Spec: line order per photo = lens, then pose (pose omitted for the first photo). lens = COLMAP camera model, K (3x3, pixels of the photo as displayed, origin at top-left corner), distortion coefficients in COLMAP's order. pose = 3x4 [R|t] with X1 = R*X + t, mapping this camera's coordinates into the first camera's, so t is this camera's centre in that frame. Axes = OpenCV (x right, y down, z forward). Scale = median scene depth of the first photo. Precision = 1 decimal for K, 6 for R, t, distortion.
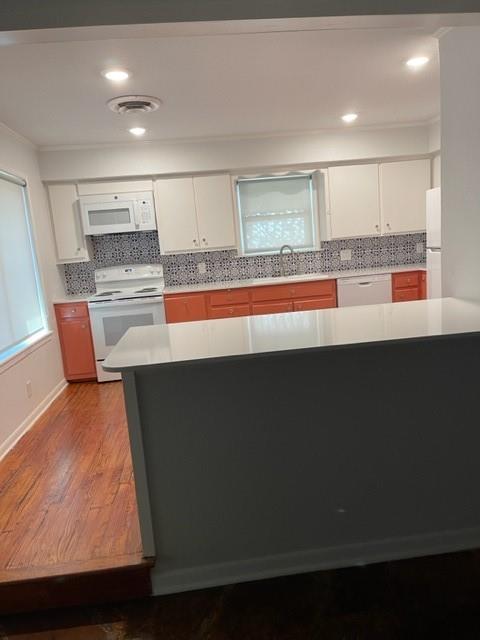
lens RADIAL K [[484.8, 0, 239.0], [0, 484.8, 328.4], [0, 0, 1]] dist [0.087176, -0.124334]
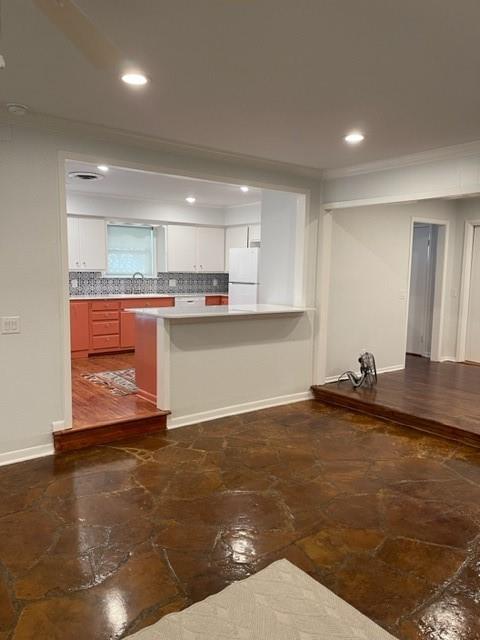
lens RADIAL K [[484.8, 0, 239.0], [0, 484.8, 328.4], [0, 0, 1]] dist [0.087176, -0.124334]
pose [[0.855349, 0.031291, 0.517107, -0.403341], [0.006532, 0.997443, -0.071160, 0.103204], [-0.518011, 0.064245, 0.852958, -0.392659]]
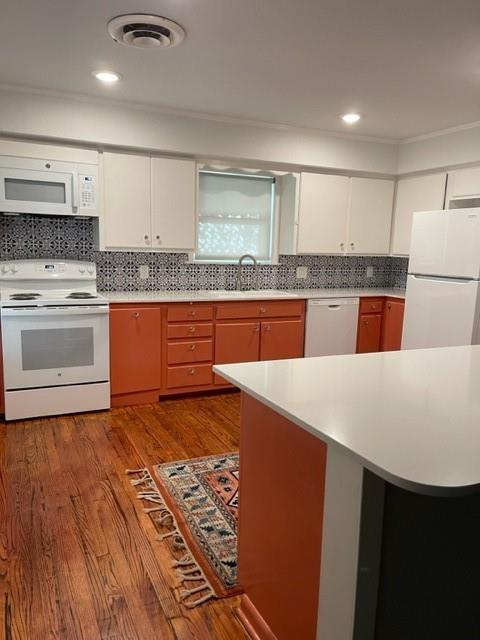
lens RADIAL K [[484.8, 0, 239.0], [0, 484.8, 328.4], [0, 0, 1]] dist [0.087176, -0.124334]
pose [[0.941874, 0.052107, 0.331900, -0.201609], [-0.045457, 0.998580, -0.027774, -0.017824], [-0.332876, 0.011073, 0.942906, 0.206987]]
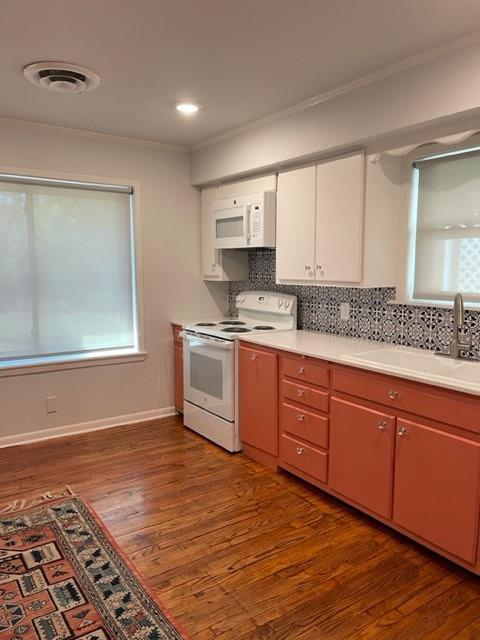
lens RADIAL K [[484.8, 0, 239.0], [0, 484.8, 328.4], [0, 0, 1]] dist [0.087176, -0.124334]
pose [[0.467022, 0.201414, -0.861001, 0.417960], [-0.196078, 0.973060, 0.121272, -0.160612], [0.862232, 0.112187, 0.493934, 0.618405]]
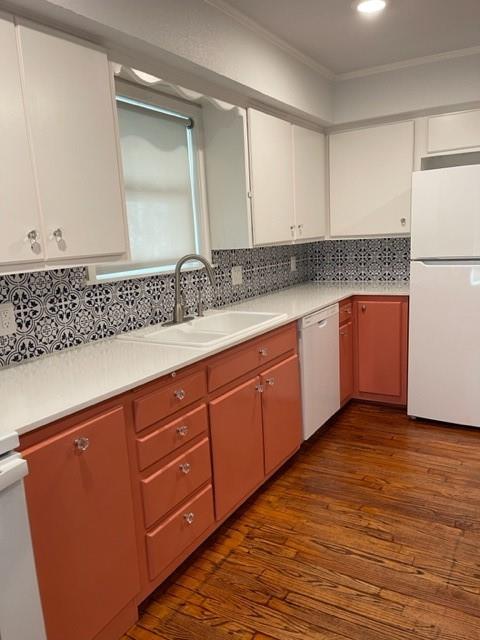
lens RADIAL K [[484.8, 0, 239.0], [0, 484.8, 328.4], [0, 0, 1]] dist [0.087176, -0.124334]
pose [[0.610002, -0.103425, 0.785621, -0.257822], [0.144491, 0.989341, 0.018053, -0.107462], [-0.779115, 0.102502, 0.618445, 0.708015]]
